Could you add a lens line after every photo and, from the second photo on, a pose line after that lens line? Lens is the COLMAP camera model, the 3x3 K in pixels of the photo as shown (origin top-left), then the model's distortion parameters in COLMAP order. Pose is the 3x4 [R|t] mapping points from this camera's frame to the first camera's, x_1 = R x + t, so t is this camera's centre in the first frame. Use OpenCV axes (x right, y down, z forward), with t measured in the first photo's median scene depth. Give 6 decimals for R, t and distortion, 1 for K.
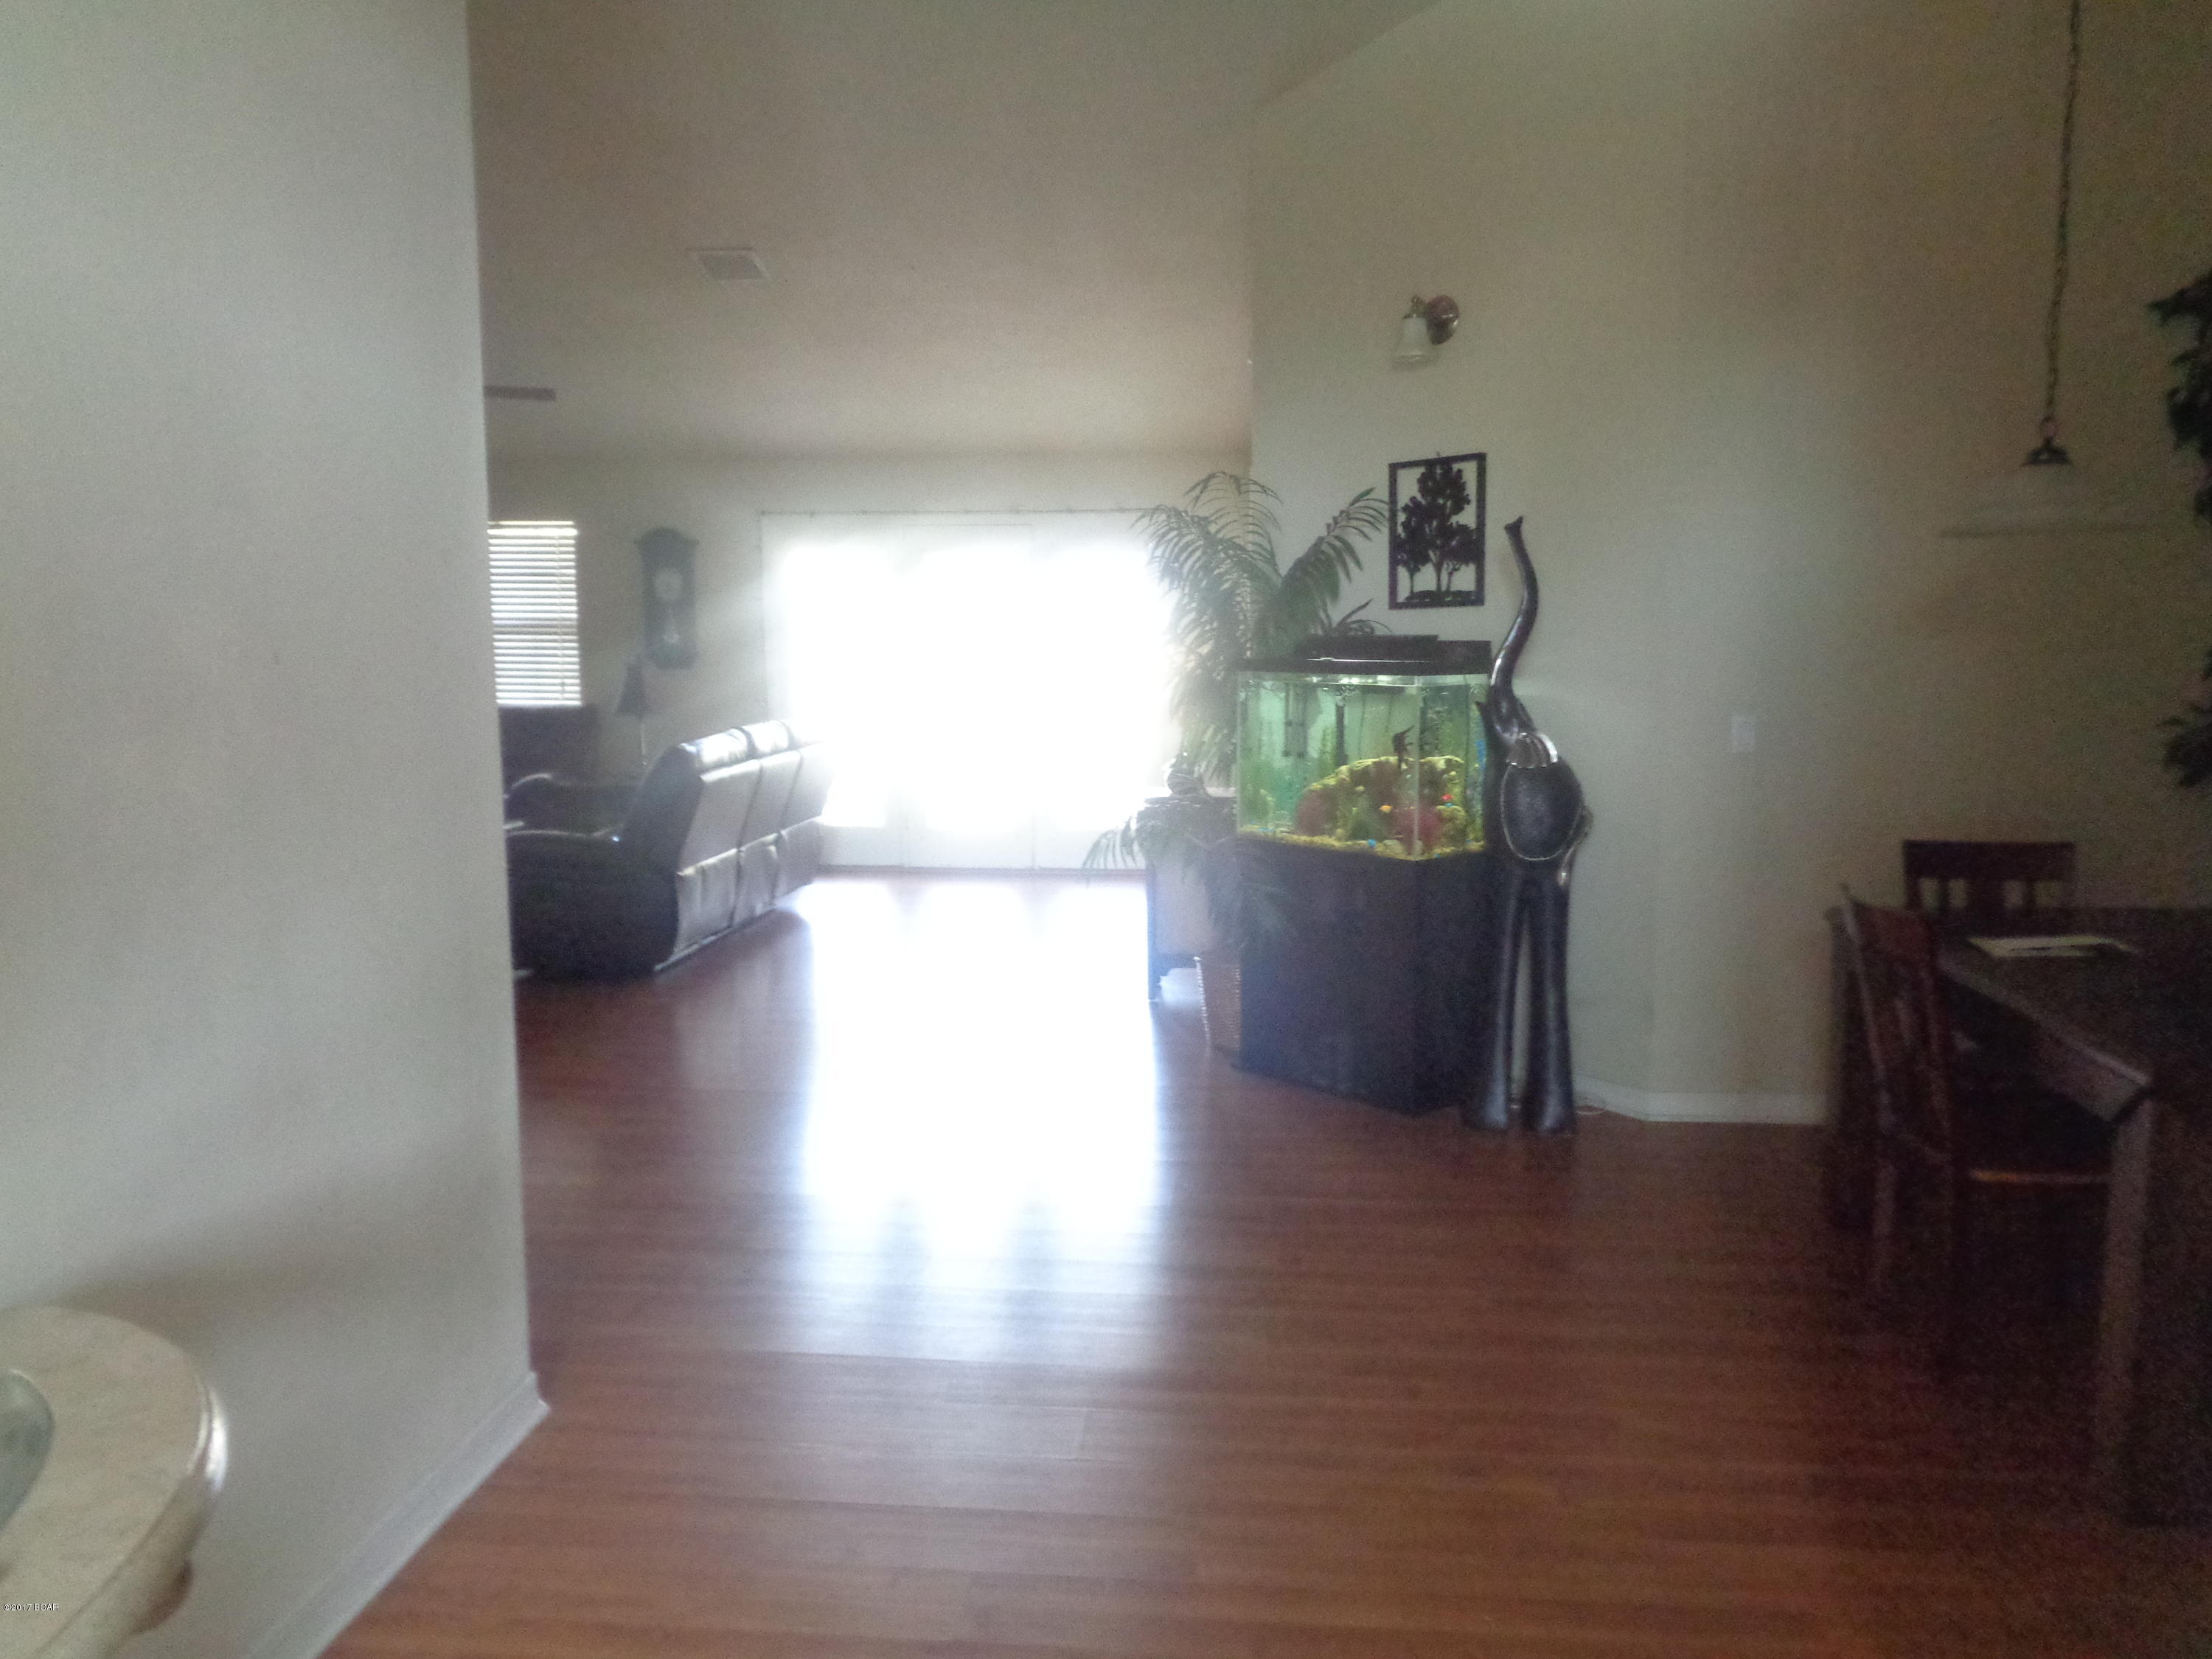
lens RADIAL K [[1636.0, 0, 1104.7], [0, 1636.0, 840.3], [0, 0, 1]] dist [-0.010810, -0.001812]
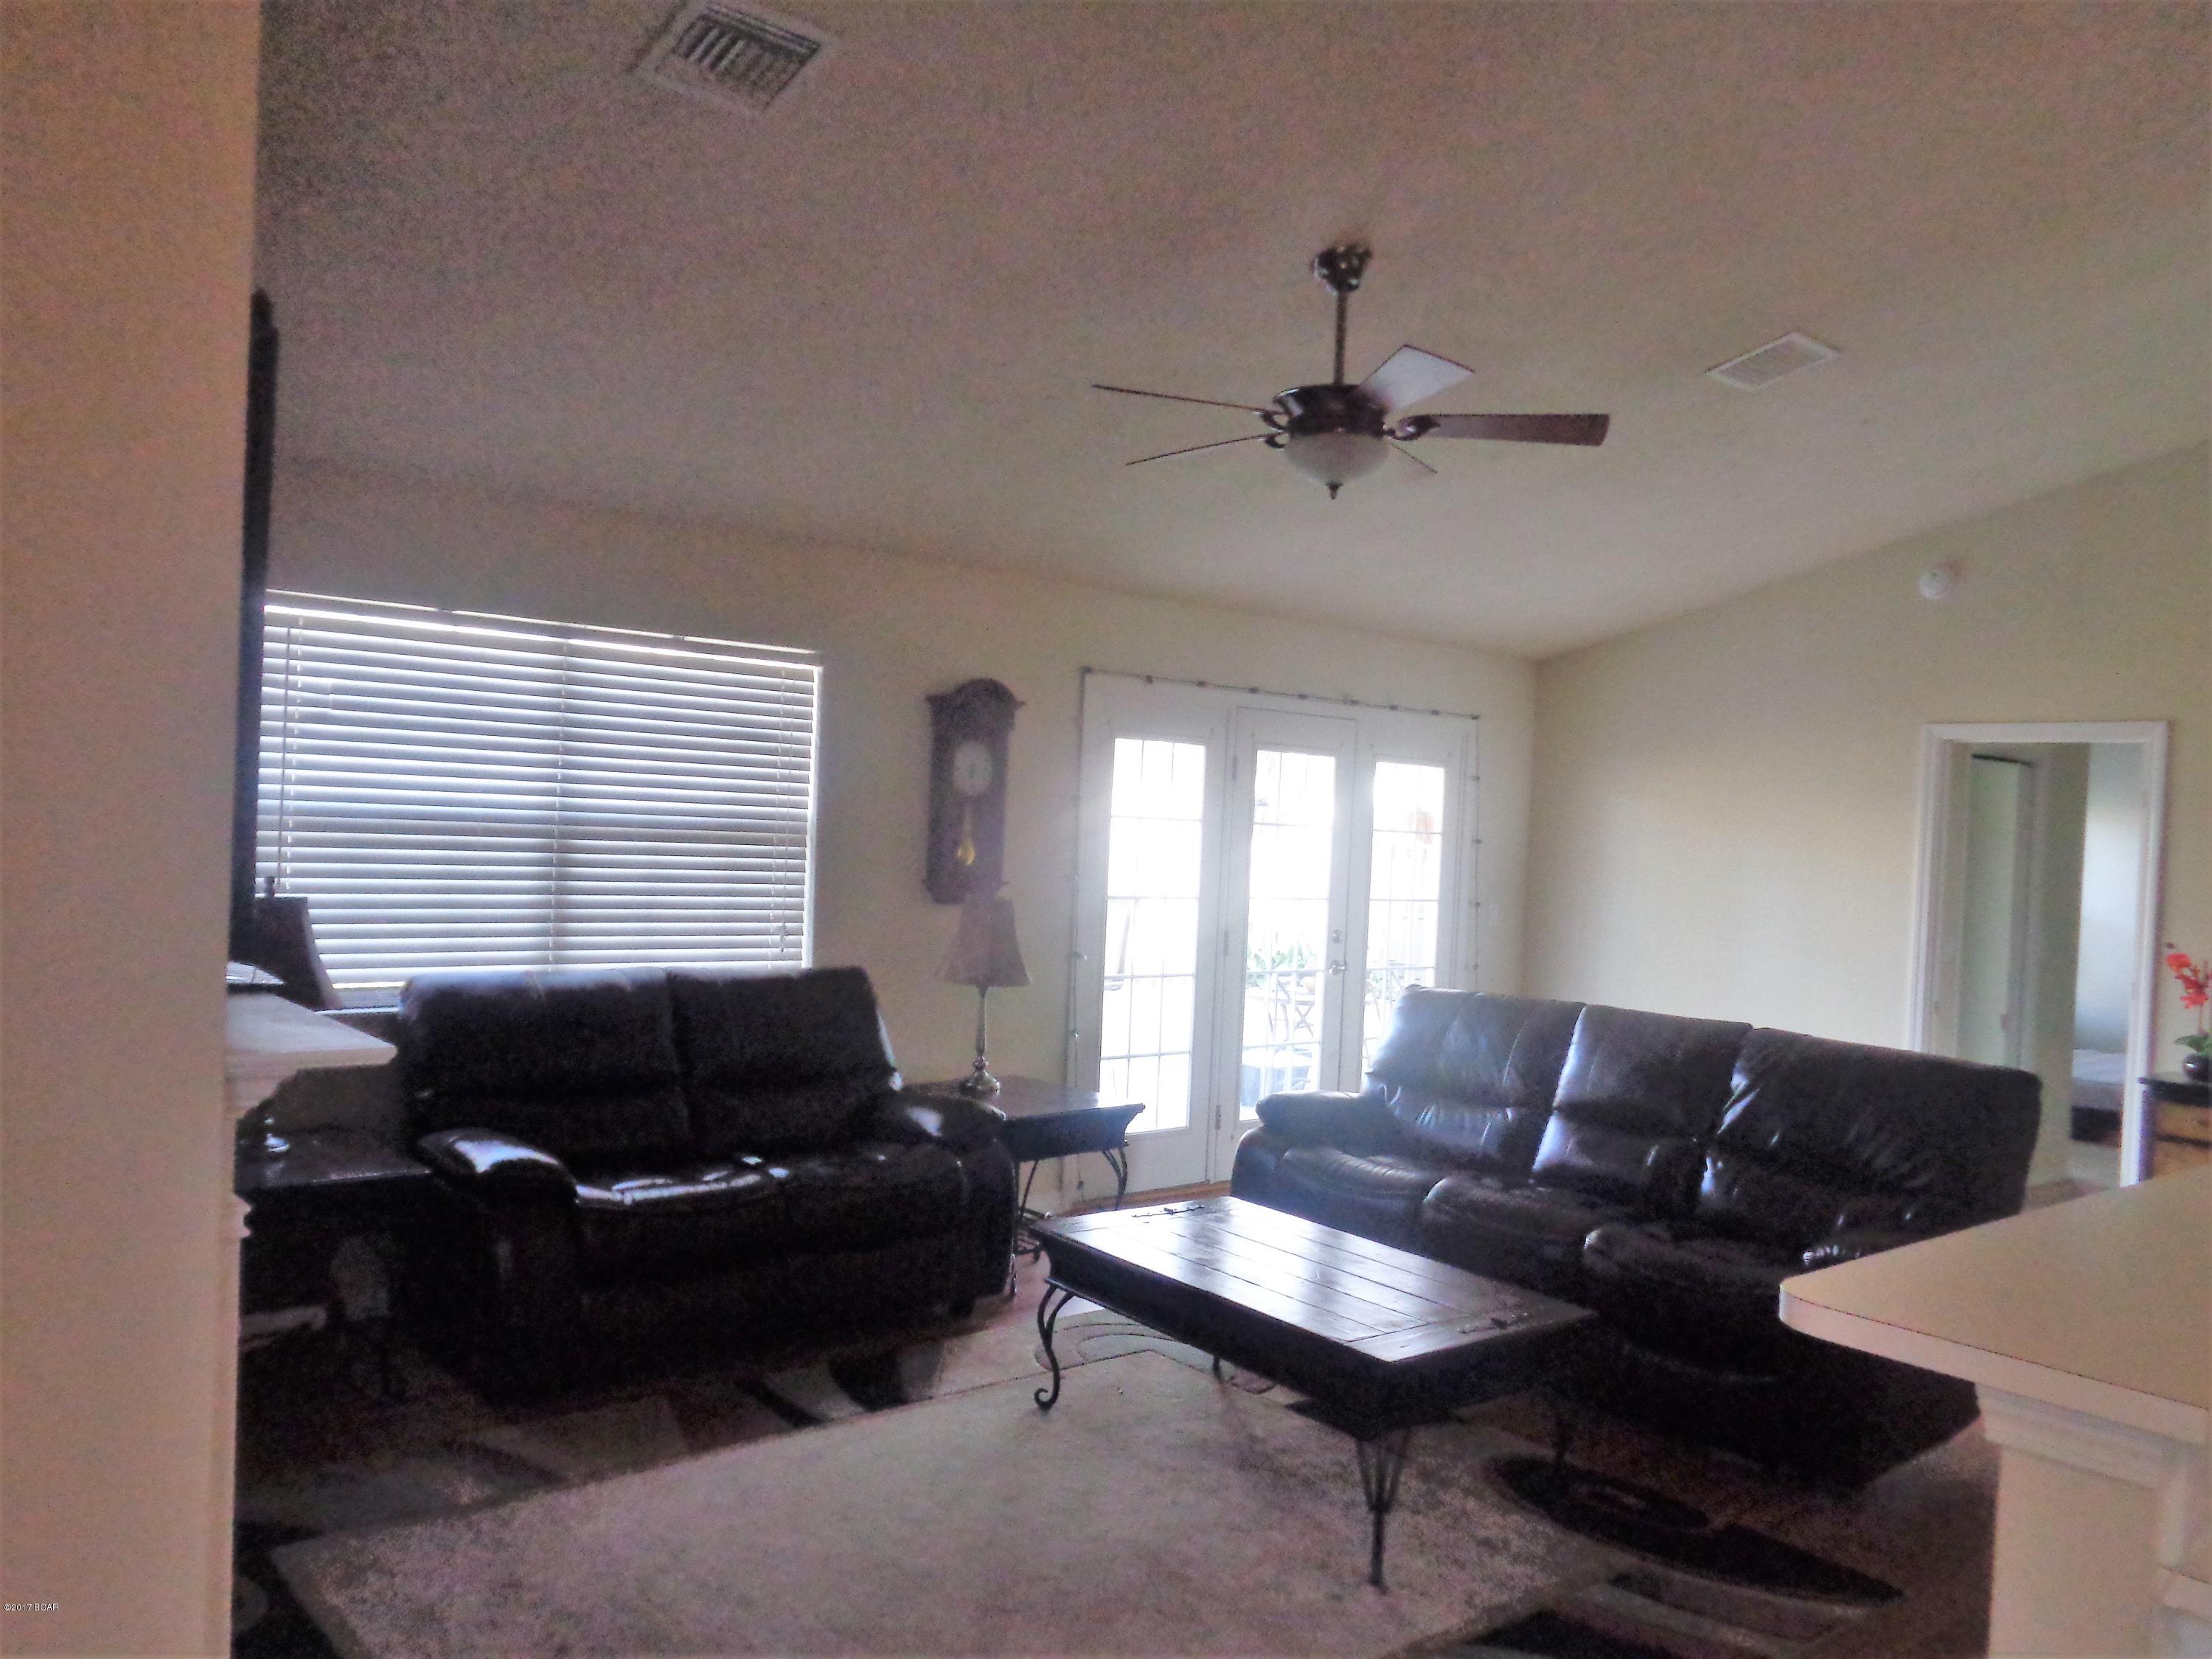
lens RADIAL K [[1636.0, 0, 1104.7], [0, 1636.0, 840.3], [0, 0, 1]] dist [-0.010810, -0.001812]
pose [[0.711611, 0.017231, 0.702362, -0.962063], [0.053590, 0.995456, -0.078717, -0.113623], [-0.700527, 0.093655, 0.707454, 0.770370]]
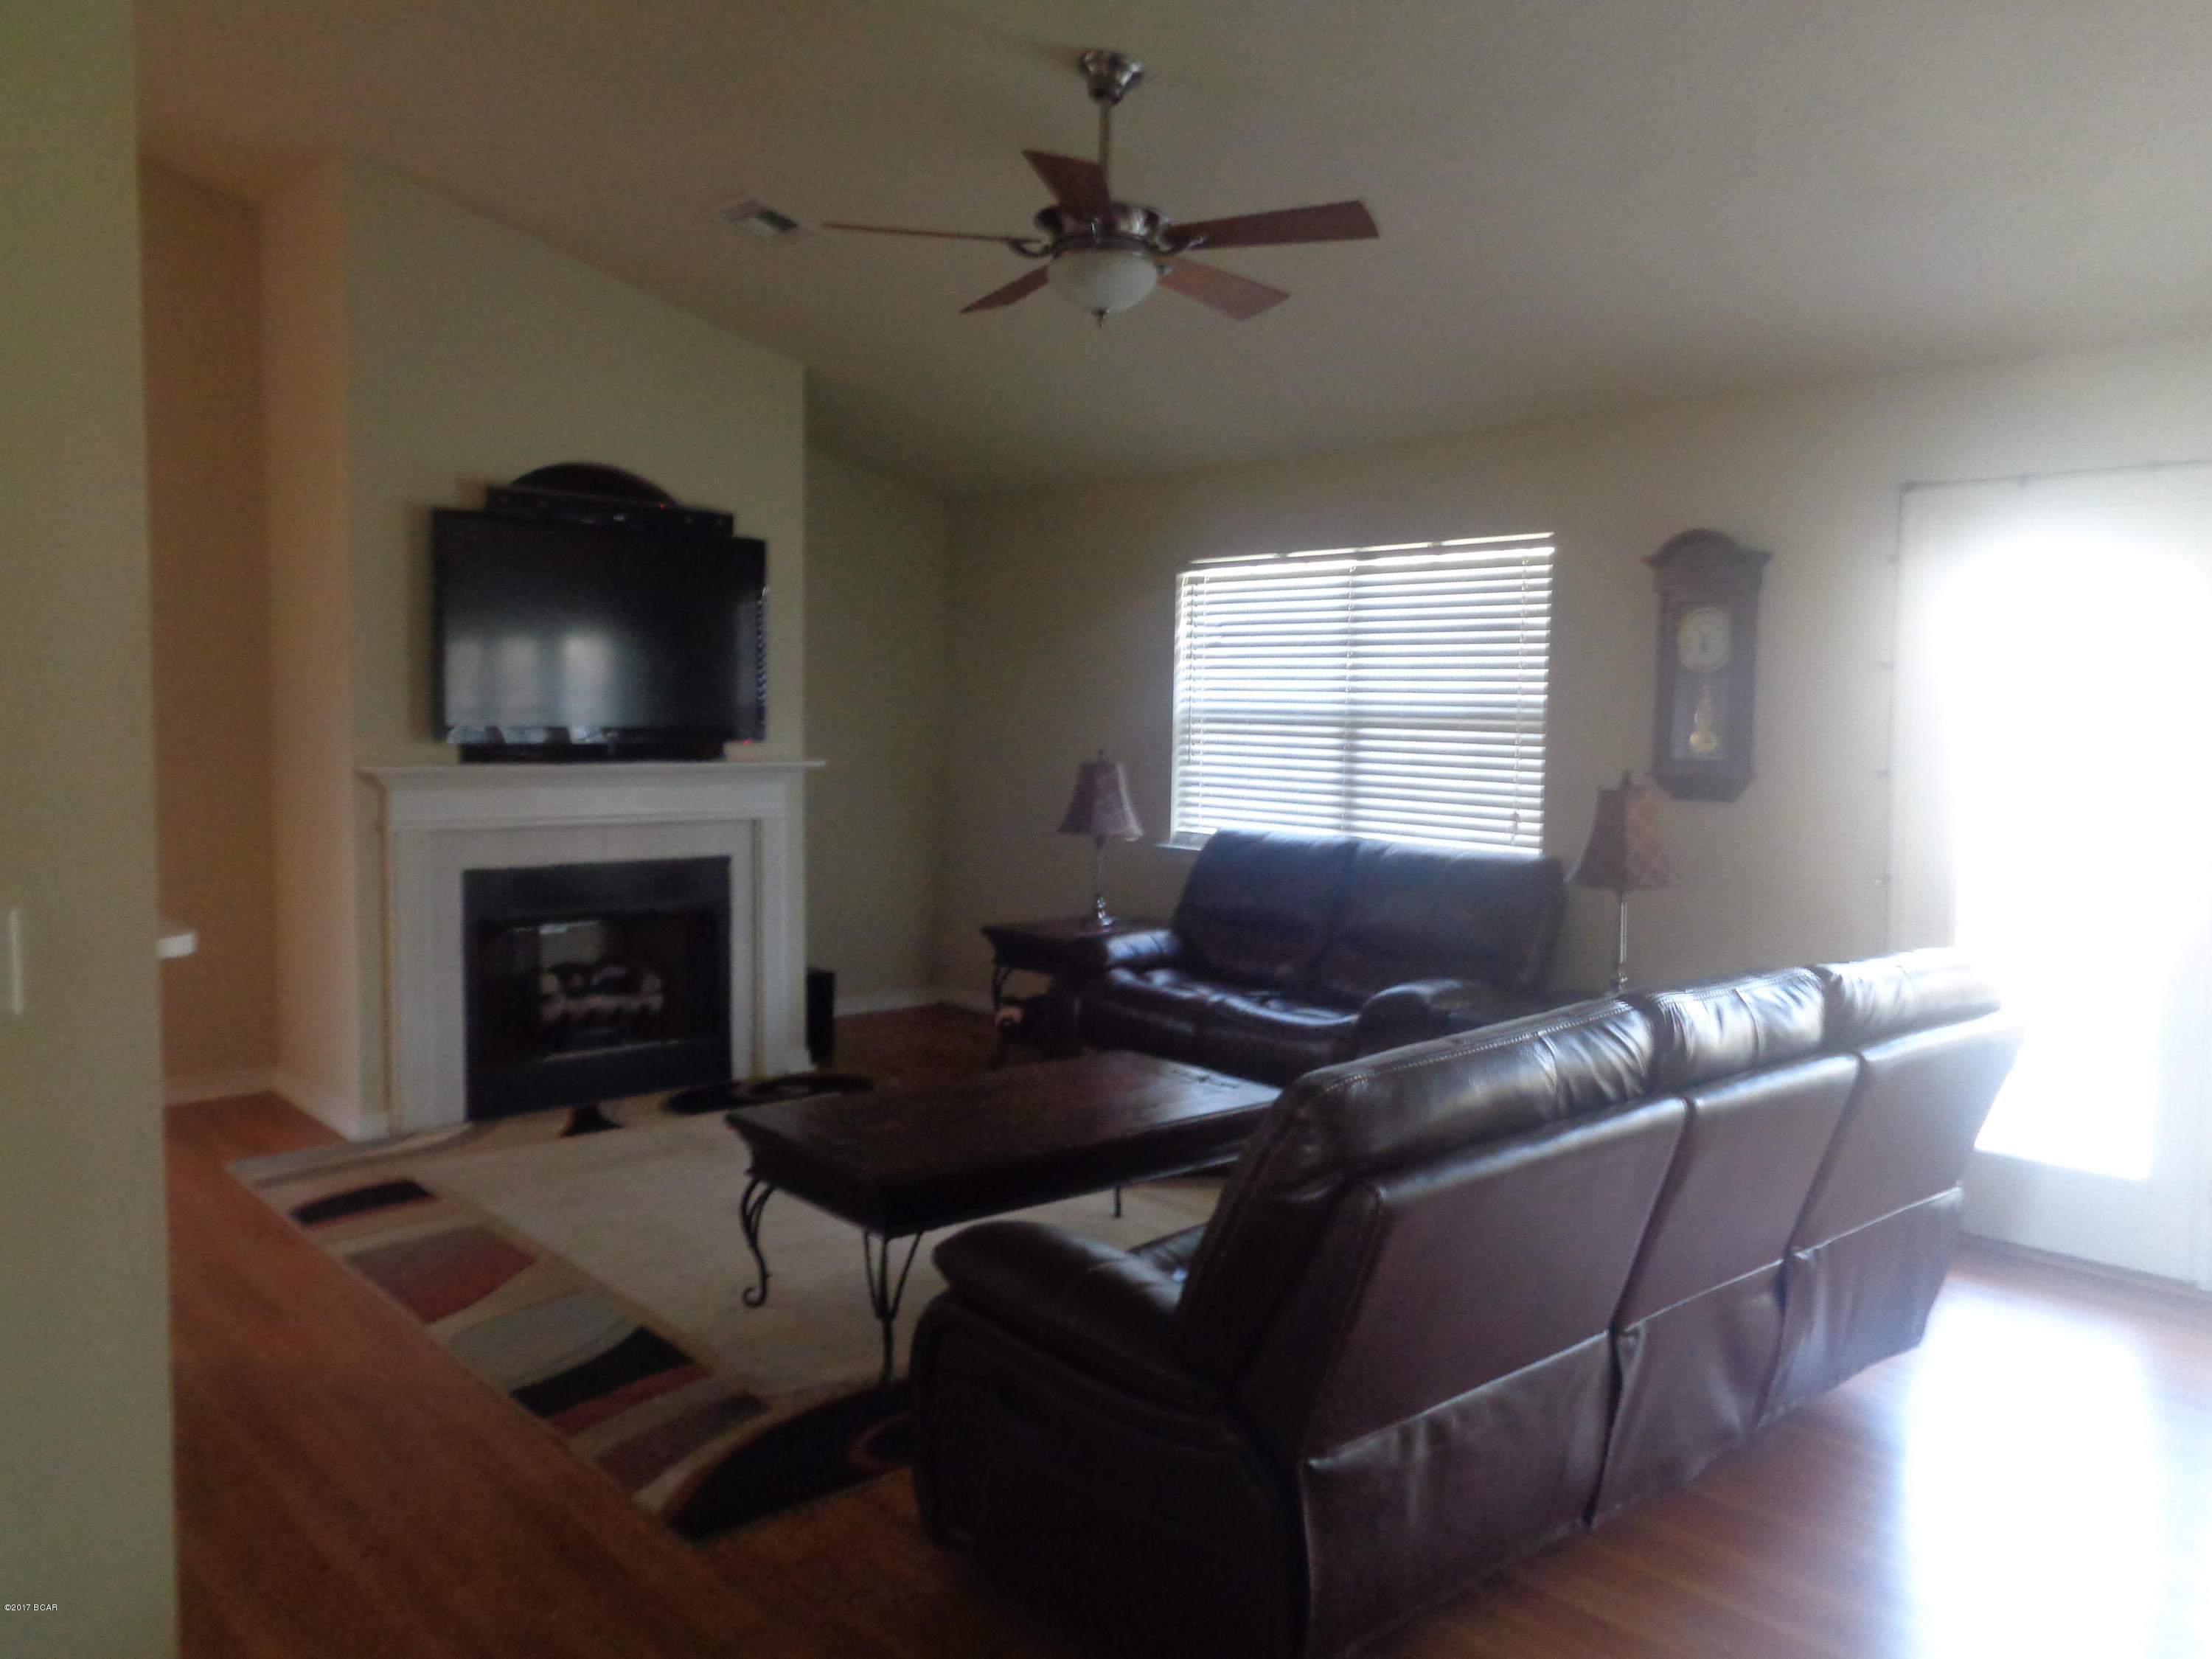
lens RADIAL K [[1643.9, 0, 1106.0], [0, 1643.9, 829.5], [0, 0, 1]] dist [-0.003095, 0.000180]
pose [[0.740306, 0.053190, -0.670162, -0.078078], [-0.097534, 0.994816, -0.028785, -0.090260], [0.665157, 0.086674, 0.741656, 0.709745]]
